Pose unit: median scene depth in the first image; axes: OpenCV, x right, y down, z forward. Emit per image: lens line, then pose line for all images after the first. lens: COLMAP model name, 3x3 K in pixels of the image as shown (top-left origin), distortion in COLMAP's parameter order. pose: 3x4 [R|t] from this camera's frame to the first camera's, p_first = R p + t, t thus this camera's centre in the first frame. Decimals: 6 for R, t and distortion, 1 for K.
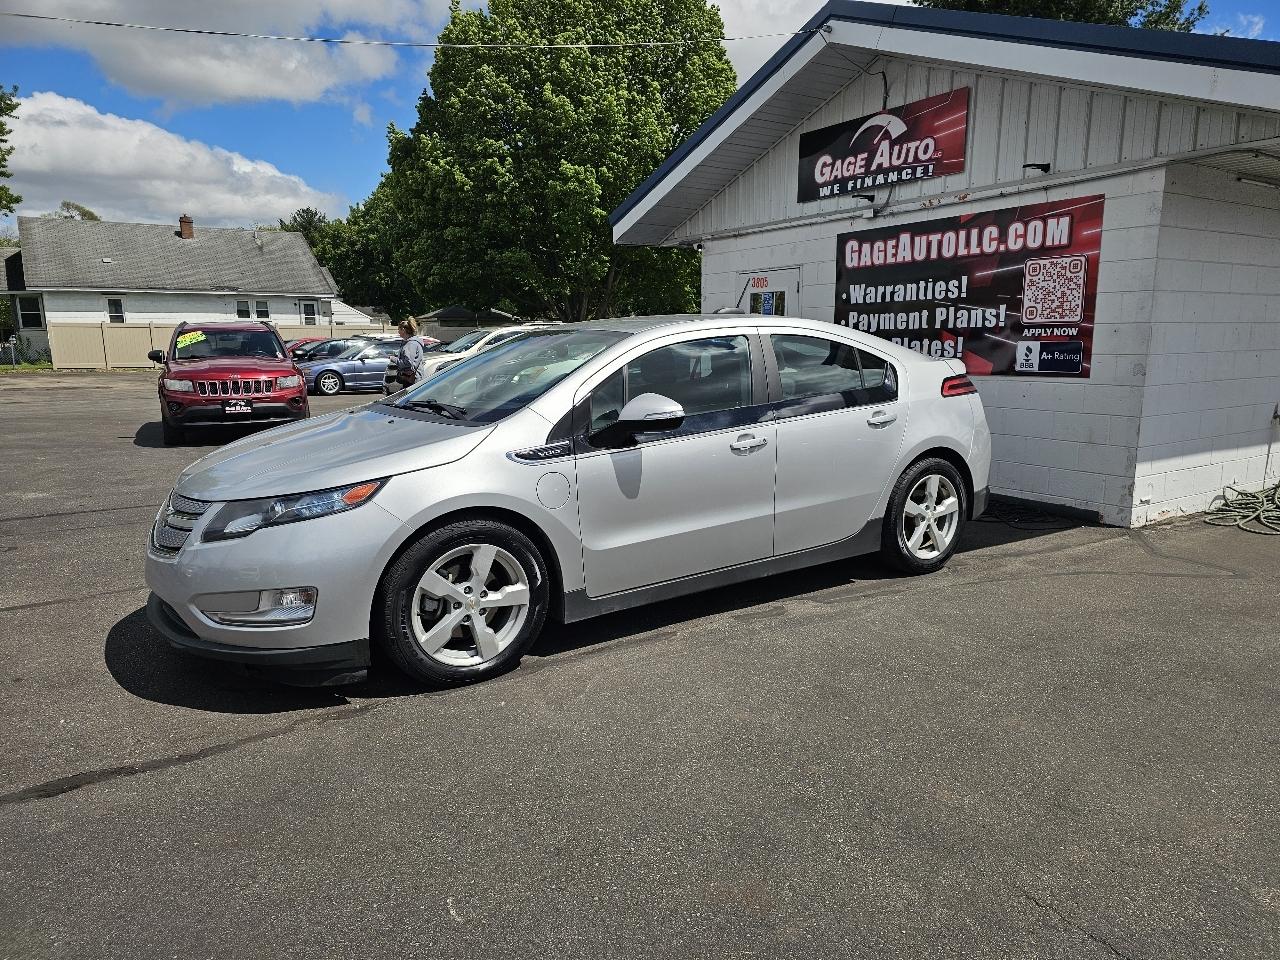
lens RADIAL K [[859.9, 0, 656.0], [0, 859.9, 494.3], [0, 0, 1]] dist [0.045623, -0.028038]
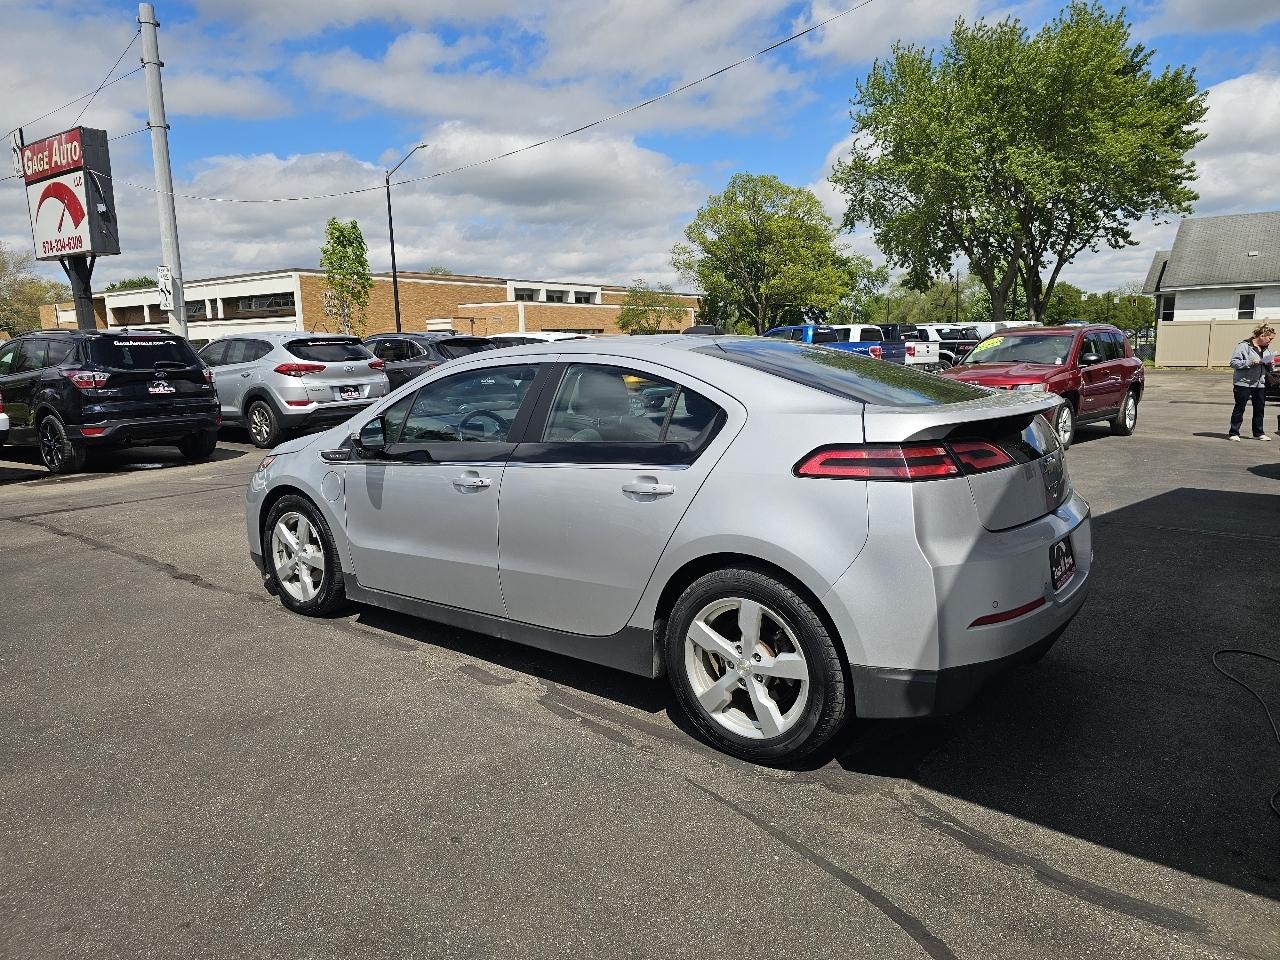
lens RADIAL K [[857.3, 0, 626.4], [0, 857.3, 471.6], [0, 0, 1]] dist [0.056782, -0.047543]
pose [[0.292610, 0.141289, -0.945736, 0.616570], [-0.158701, 0.982483, 0.097677, -0.112375], [0.942971, 0.121508, 0.309907, 0.527133]]
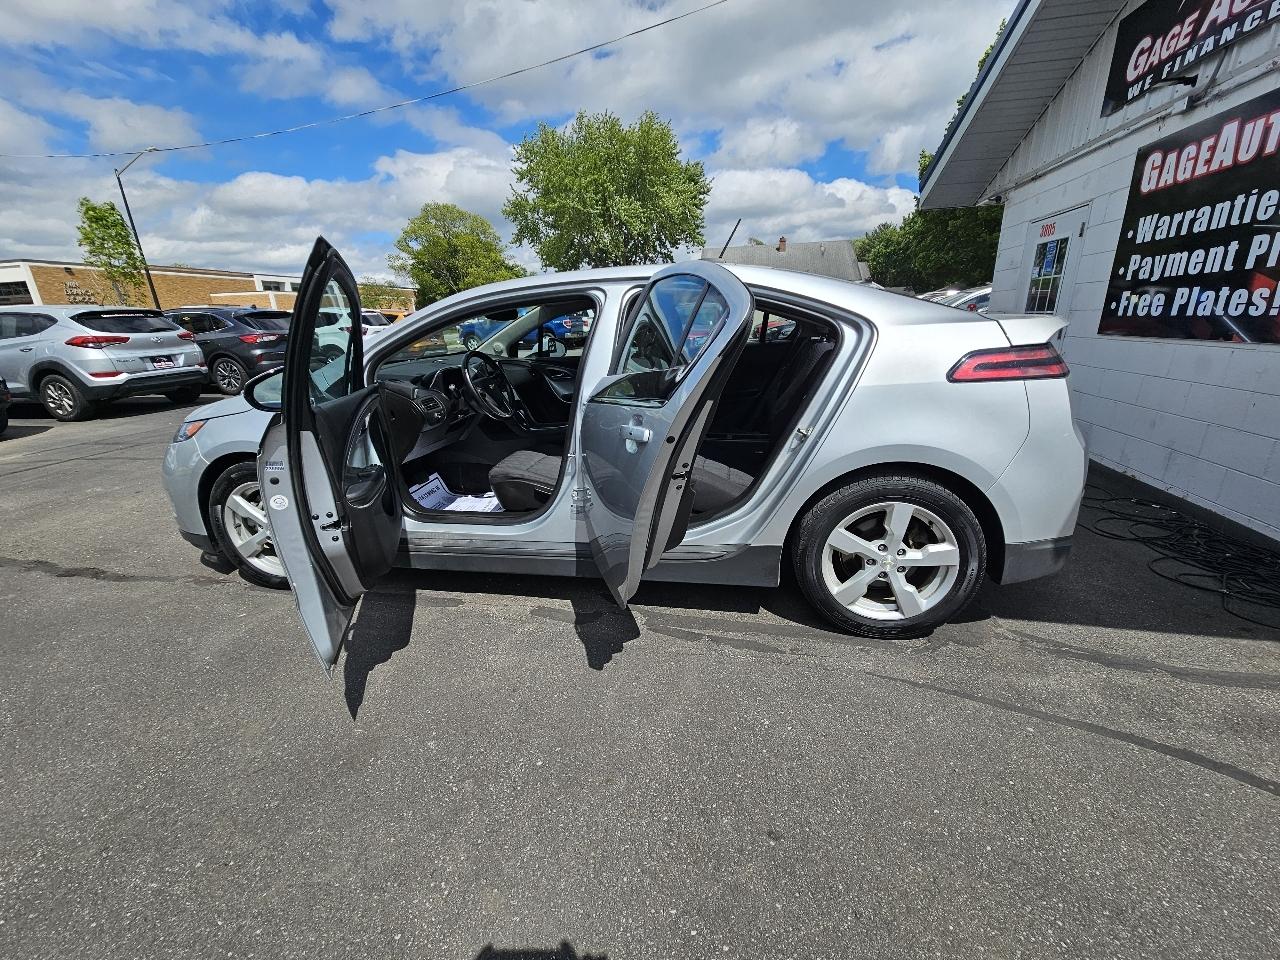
lens RADIAL K [[520.1, 0, 639.3], [0, 520.1, 483.3], [0, 0, 1]] dist [0.004092, -0.002617]
pose [[0.701526, 0.201849, -0.683460, 0.326989], [-0.103886, 0.977770, 0.182137, -0.063793], [0.705031, -0.056772, 0.706901, 0.426581]]
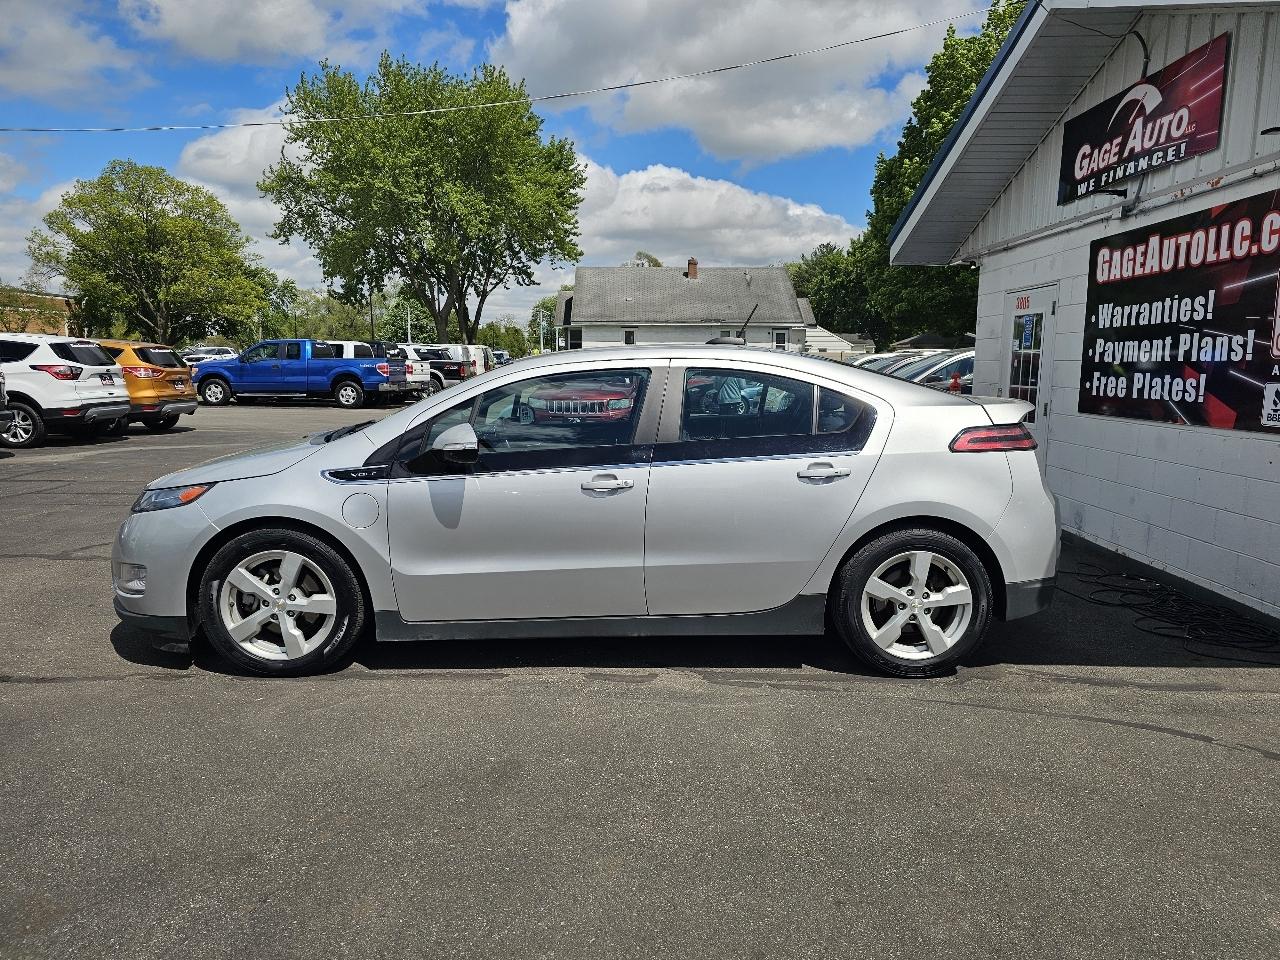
lens RADIAL K [[857.3, 0, 644.9], [0, 857.3, 479.9], [0, 0, 1]] dist [0.056782, -0.047543]
pose [[0.832967, 0.087858, -0.546303, 0.386027], [-0.112516, 0.993580, -0.011766, -0.035663], [0.541762, 0.071268, 0.837505, 0.158124]]
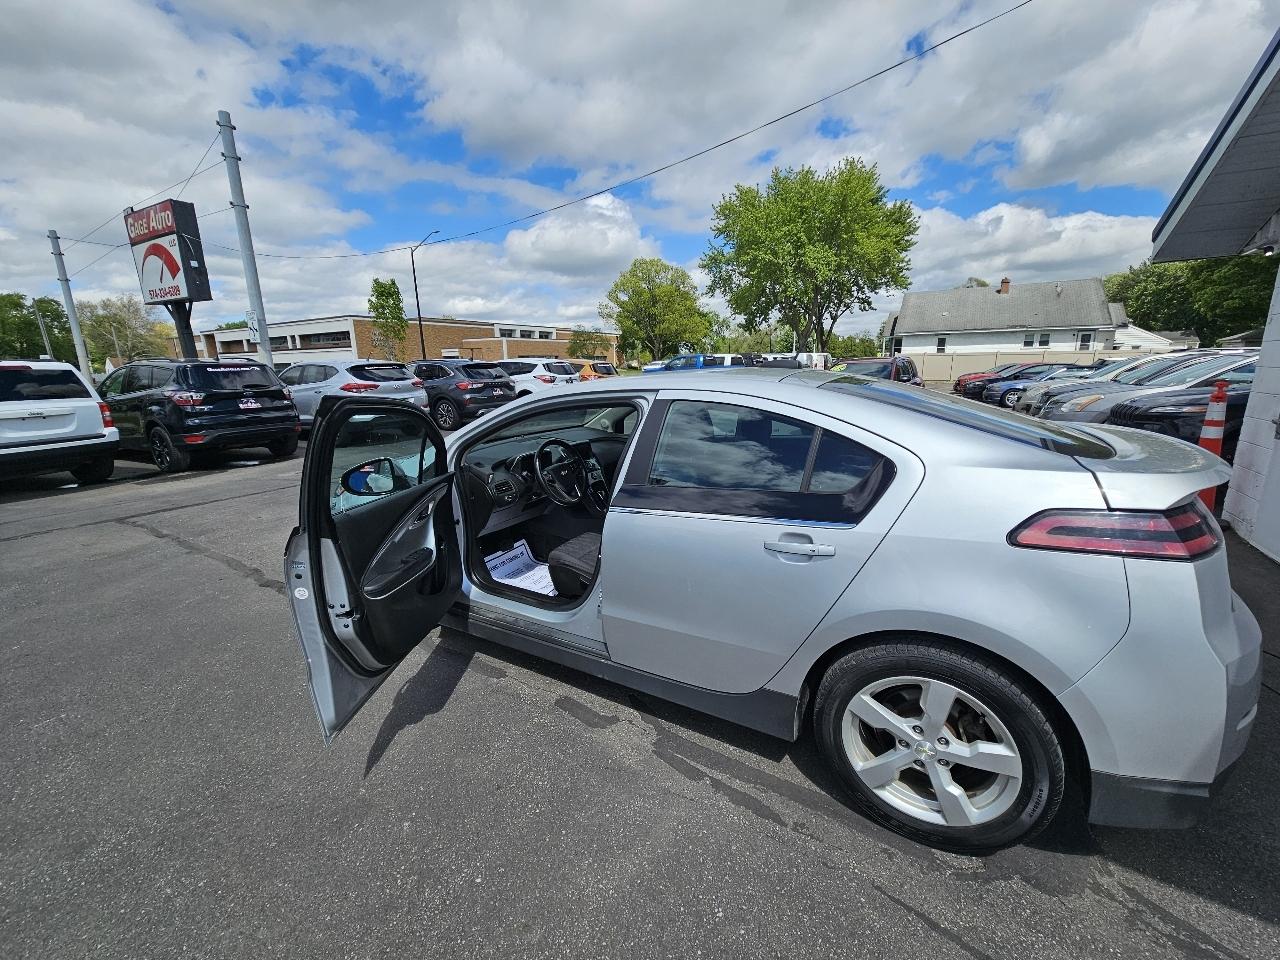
lens RADIAL K [[522.0, 0, 640.7], [0, 522.0, 480.2], [0, 0, 1]] dist [-0.002748, 0.002141]
pose [[0.417369, 0.196962, -0.887135, 0.366582], [-0.151655, 0.977635, 0.145705, -0.116998], [0.895993, 0.073726, 0.437905, 0.501287]]
